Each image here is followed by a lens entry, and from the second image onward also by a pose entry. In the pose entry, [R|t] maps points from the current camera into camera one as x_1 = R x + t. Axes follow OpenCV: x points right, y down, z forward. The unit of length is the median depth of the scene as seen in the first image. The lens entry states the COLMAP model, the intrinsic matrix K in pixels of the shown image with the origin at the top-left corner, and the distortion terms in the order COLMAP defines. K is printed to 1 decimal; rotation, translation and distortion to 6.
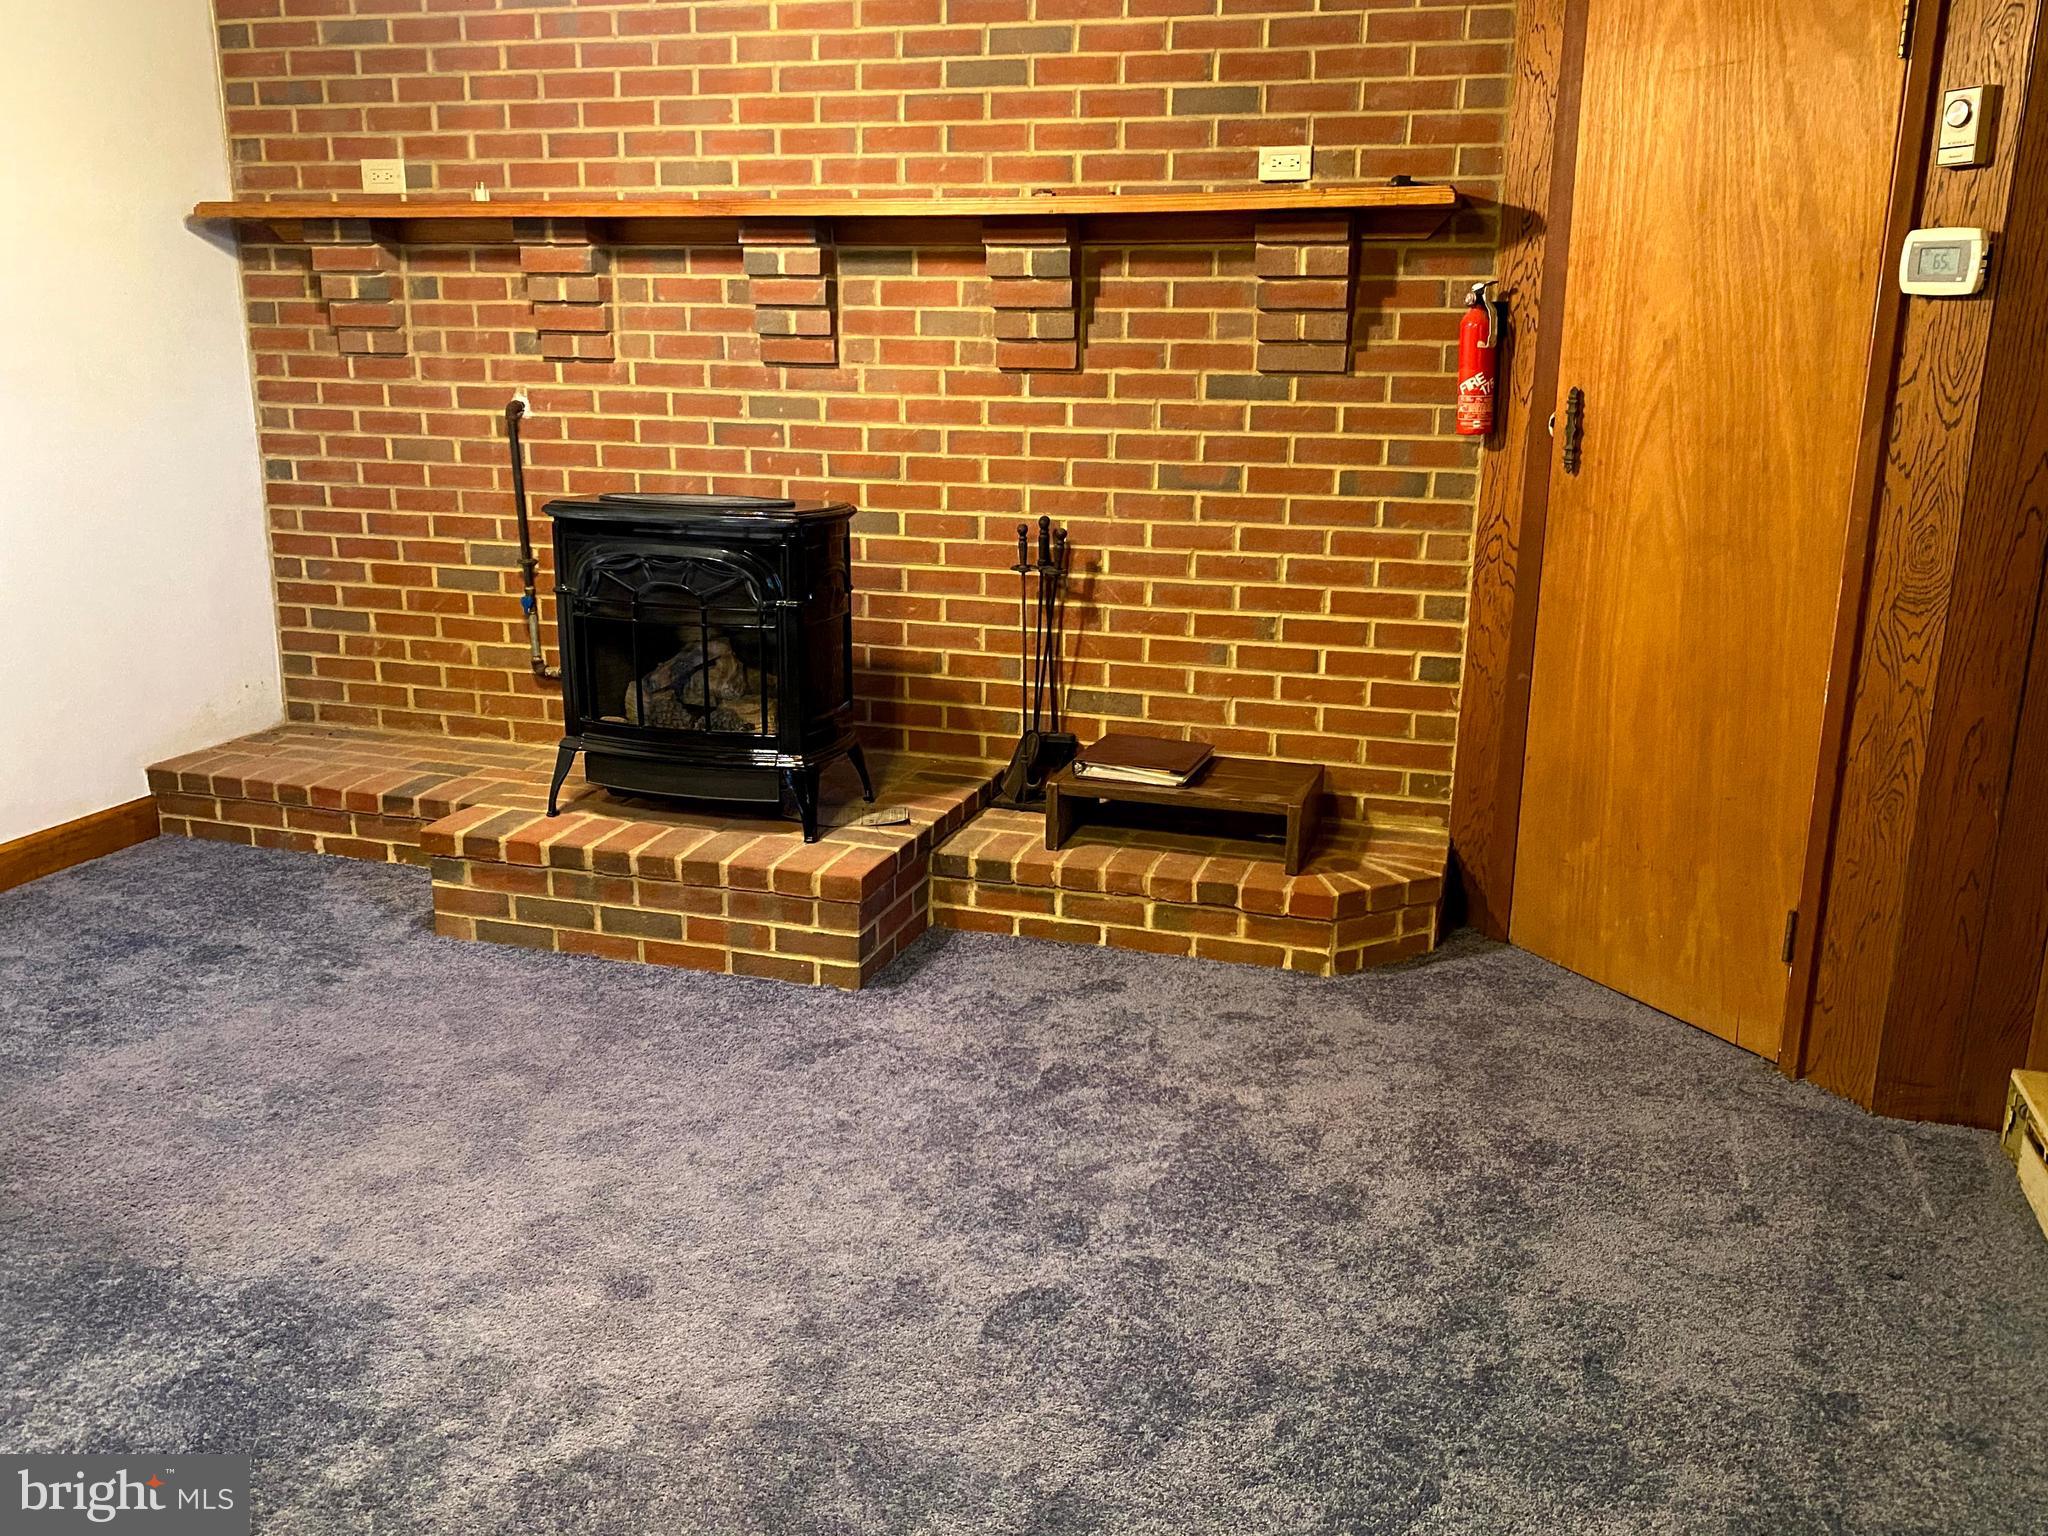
lens RADIAL K [[1737.5, 0, 1020.7], [0, 1737.5, 765.8], [0, 0, 1]] dist [0.113744, -0.184063]
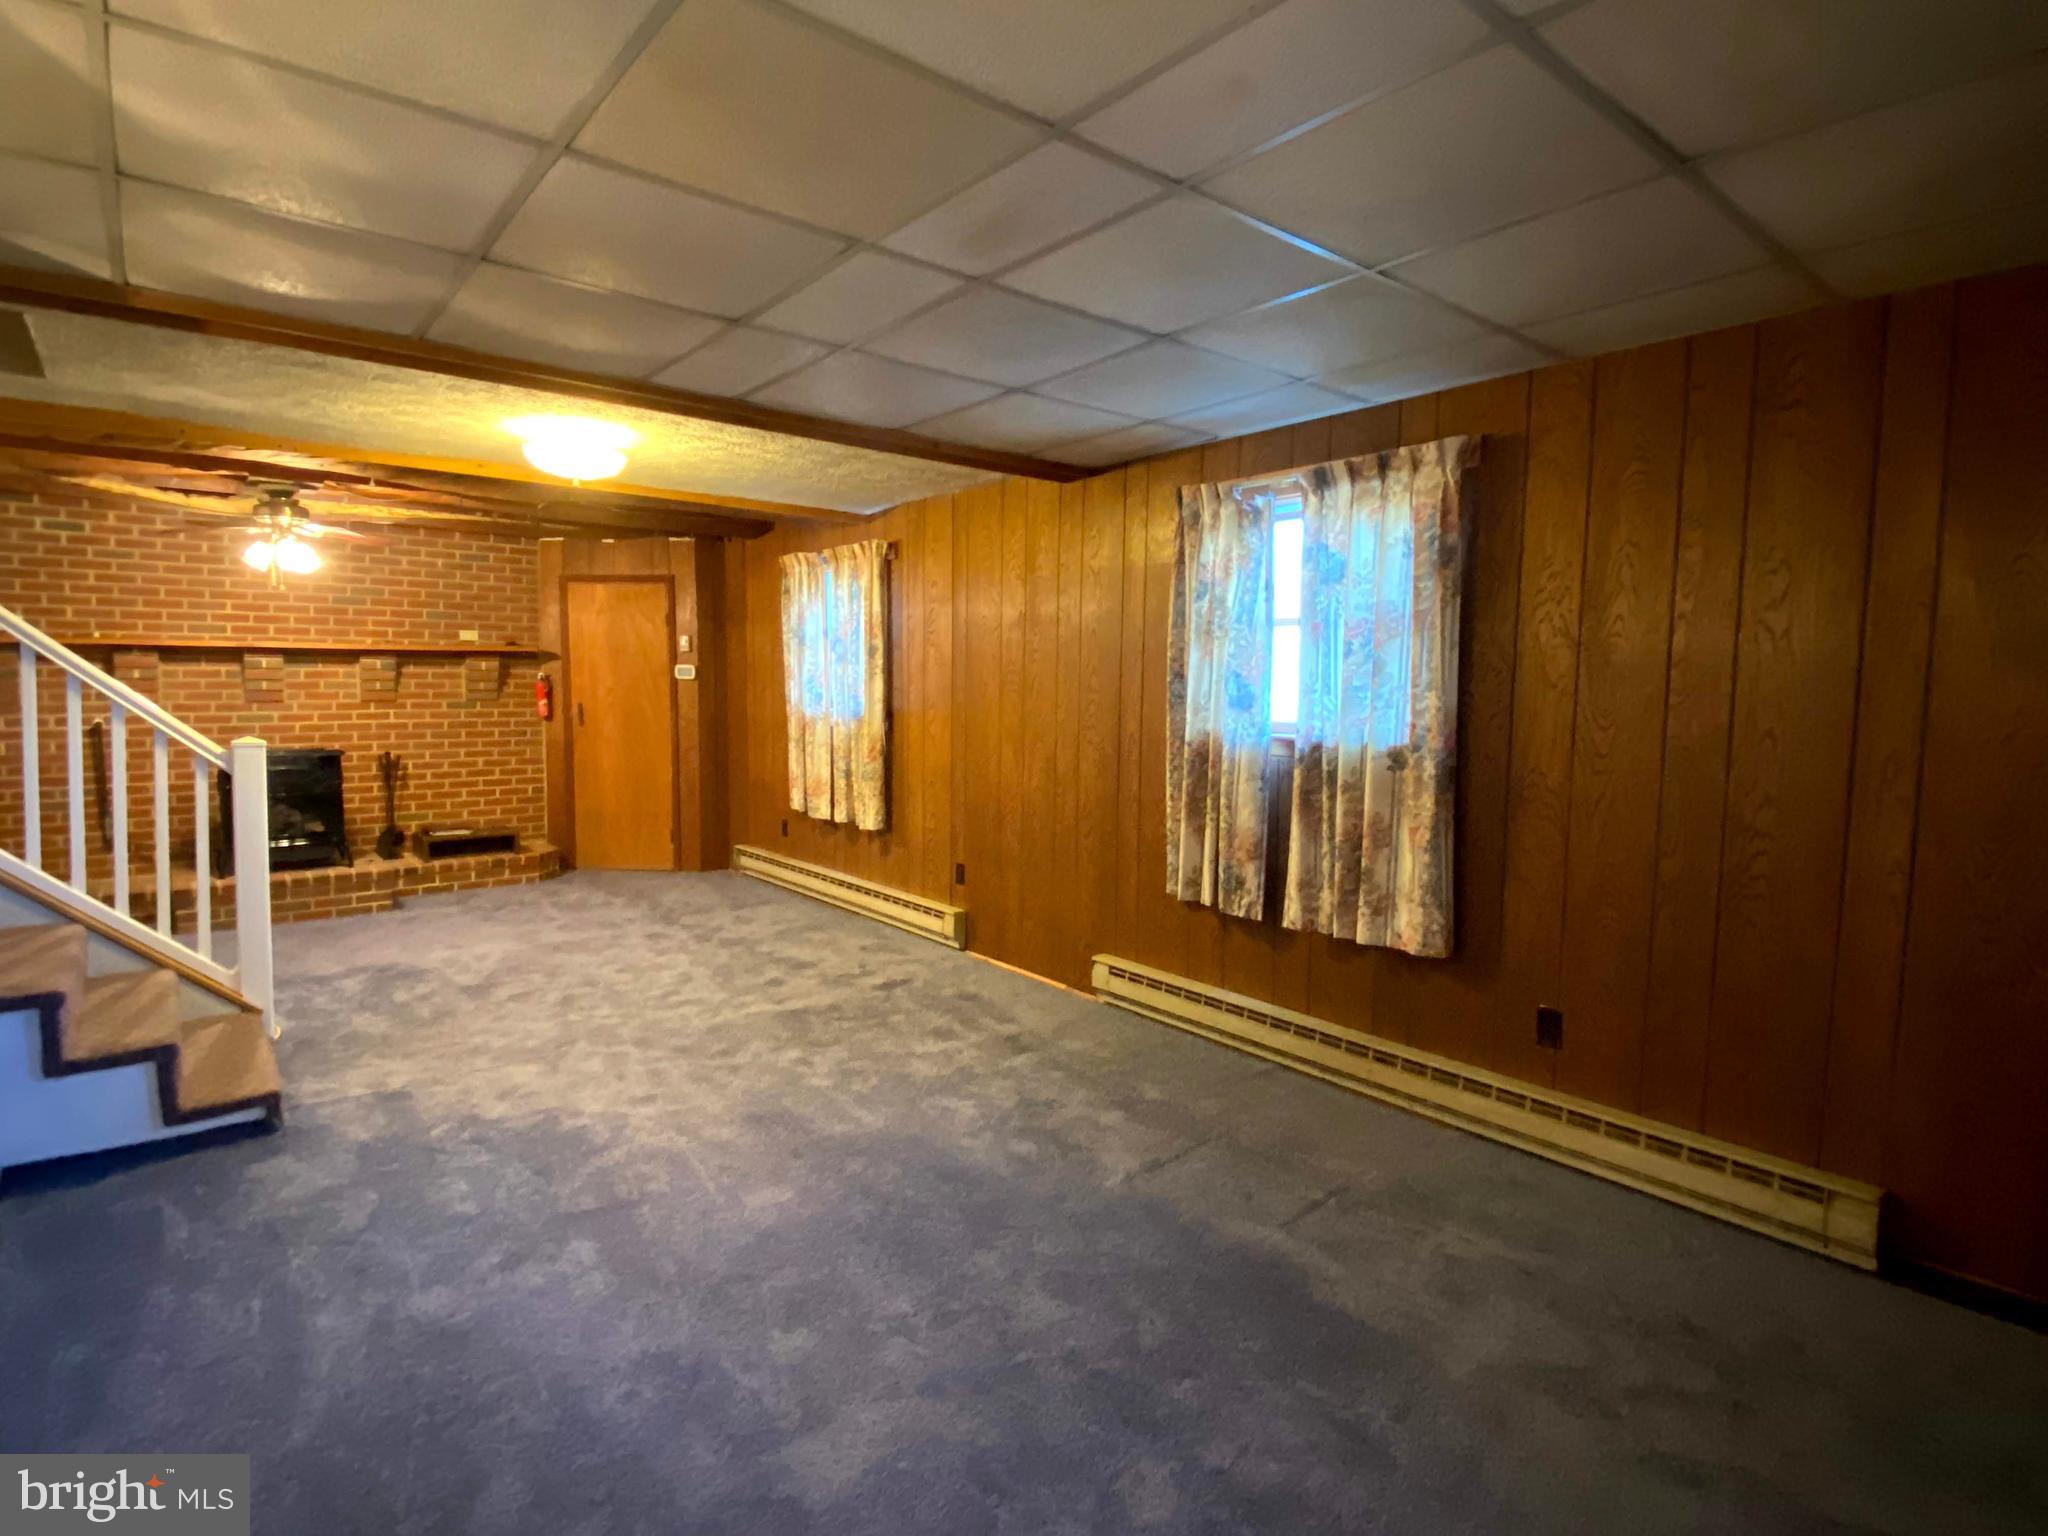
lens RADIAL K [[1033.1, 0, 1024.0], [0, 1033.1, 768.0], [0, 0, 1]] dist [0.053562, -0.037166]
pose [[0.548221, -0.079497, 0.832547, -0.854991], [0.205090, 0.977855, -0.041677, 0.166584], [-0.810797, 0.193595, 0.552385, -0.772861]]
